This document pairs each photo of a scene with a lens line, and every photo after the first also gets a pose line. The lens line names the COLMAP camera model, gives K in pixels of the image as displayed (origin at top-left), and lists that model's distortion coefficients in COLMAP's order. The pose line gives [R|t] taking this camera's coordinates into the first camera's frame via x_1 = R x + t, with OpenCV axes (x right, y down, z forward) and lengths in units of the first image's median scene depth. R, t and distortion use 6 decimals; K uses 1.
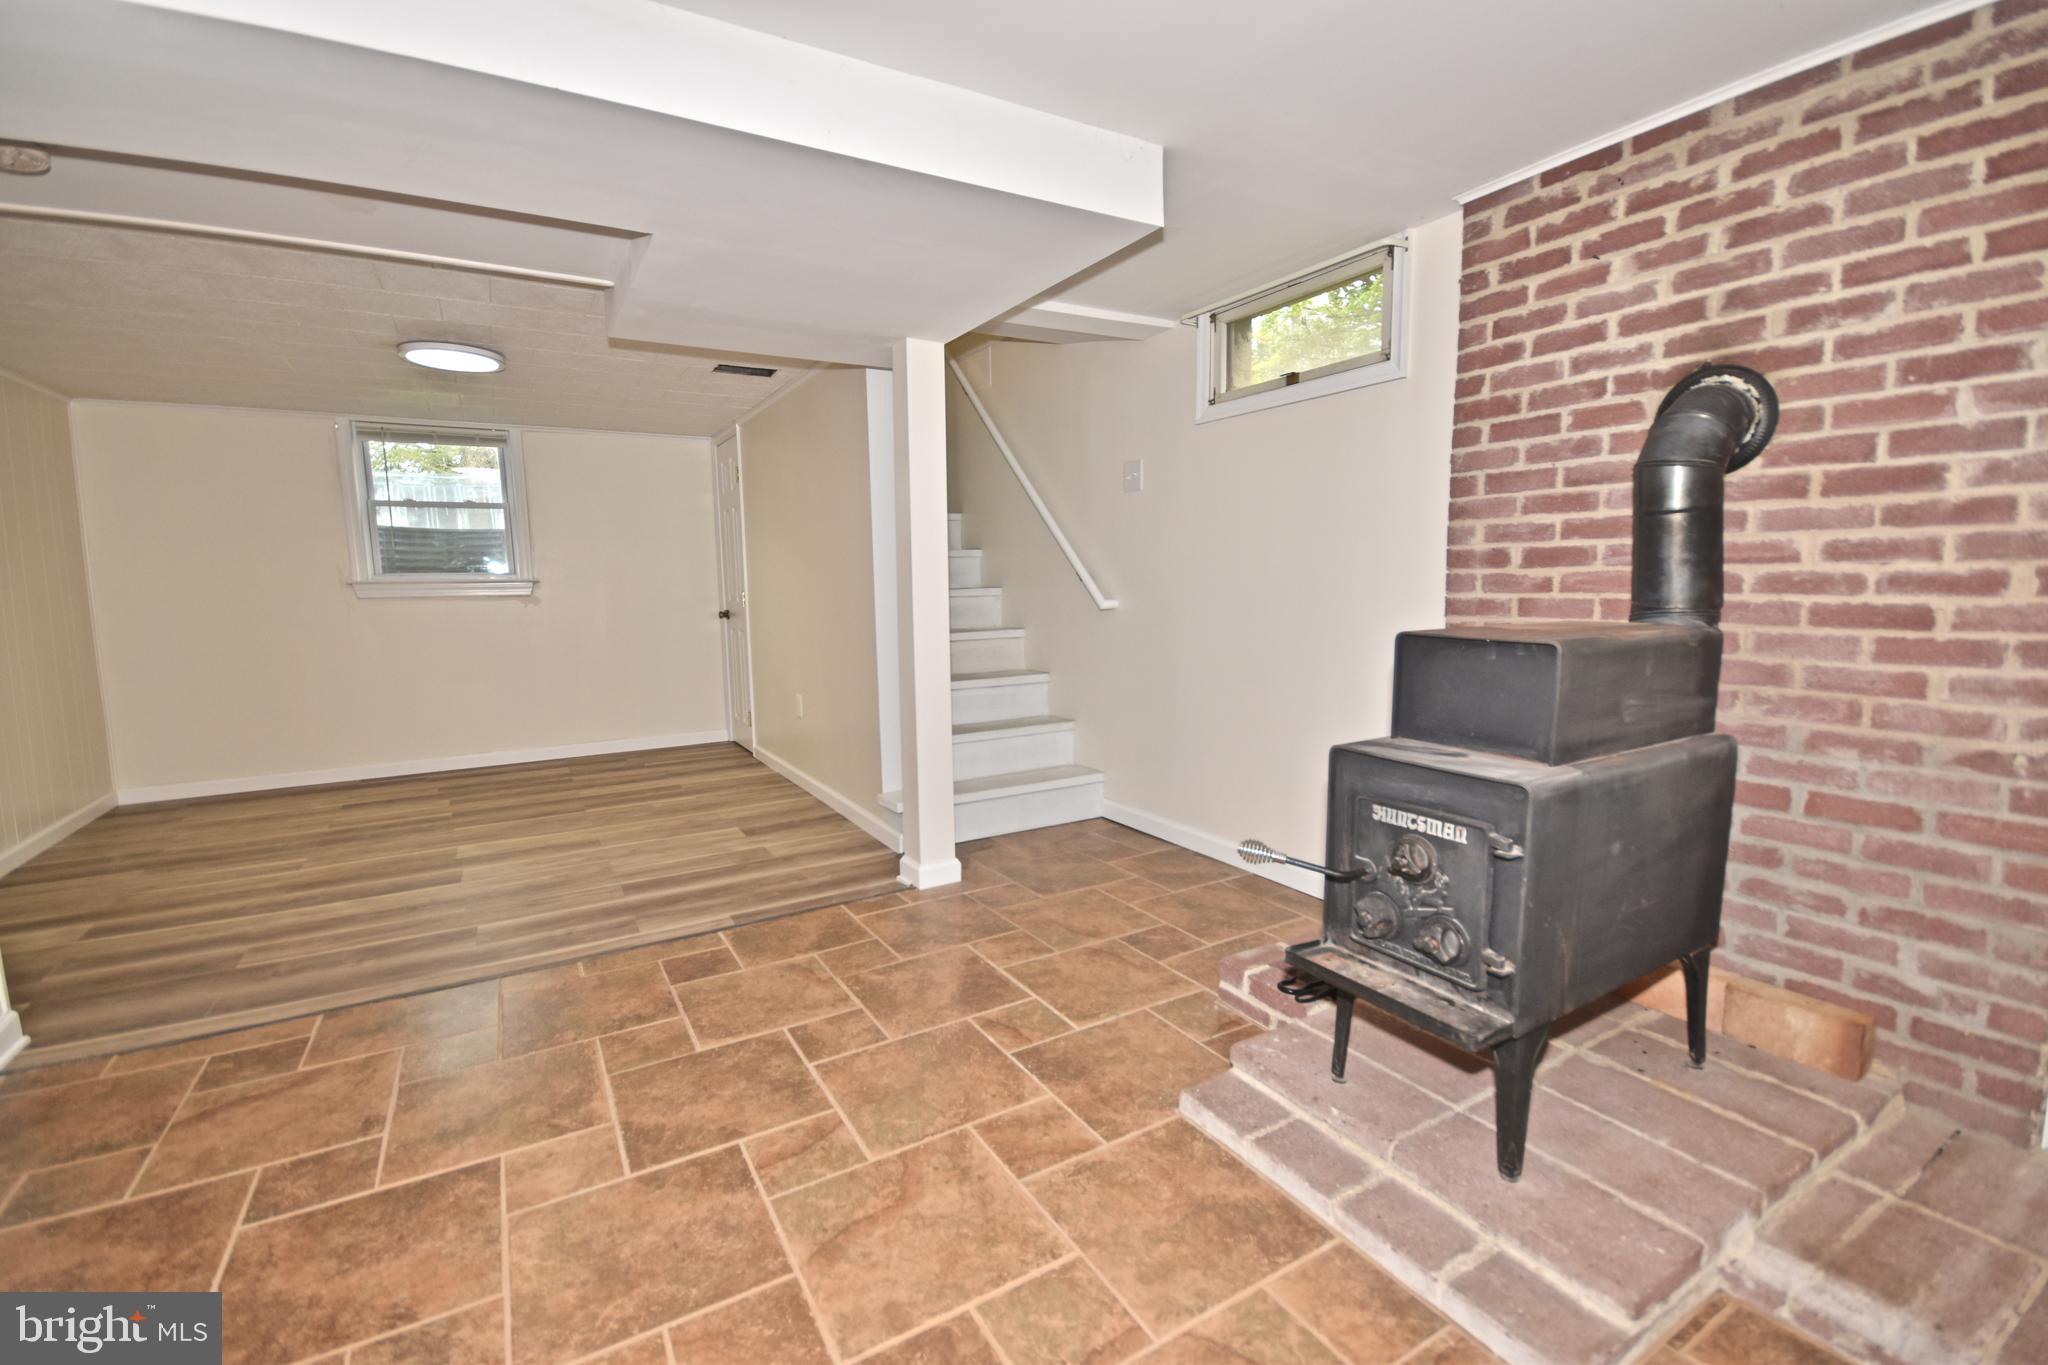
lens RADIAL K [[893.7, 0, 1028.6], [0, 893.7, 693.1], [0, 0, 1]] dist [-0.003675, -0.004288]
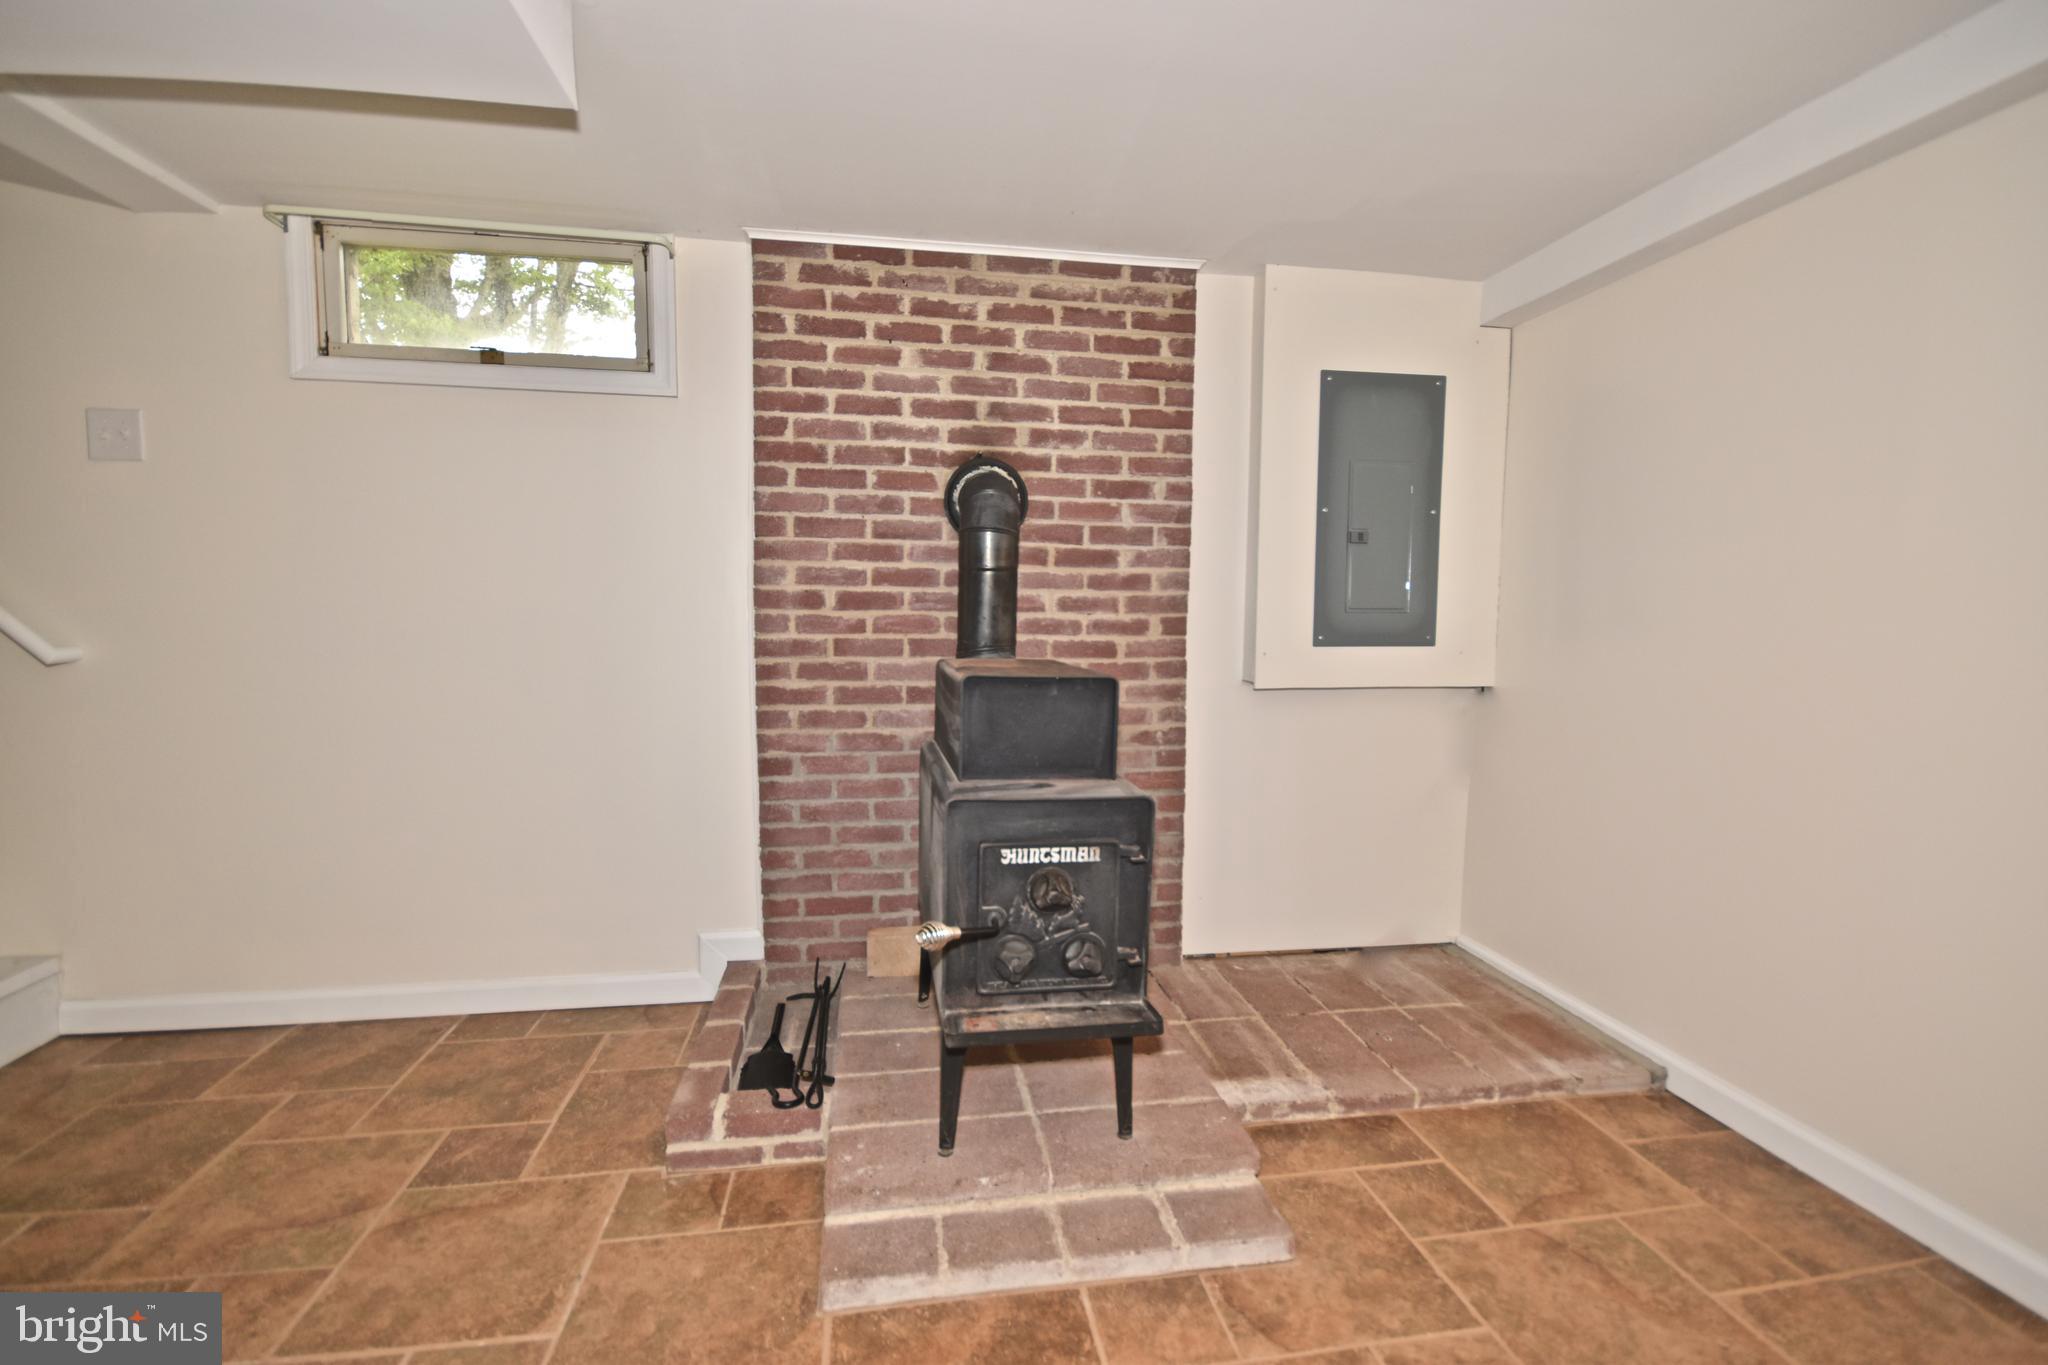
lens RADIAL K [[893.7, 0, 1026.7], [0, 893.7, 692.4], [0, 0, 1]] dist [-0.003675, -0.004288]
pose [[0.363257, -0.064379, 0.929462, -0.423262], [0.102018, 0.994360, 0.029003, -0.061087], [-0.926087, 0.084287, 0.367776, 0.490592]]
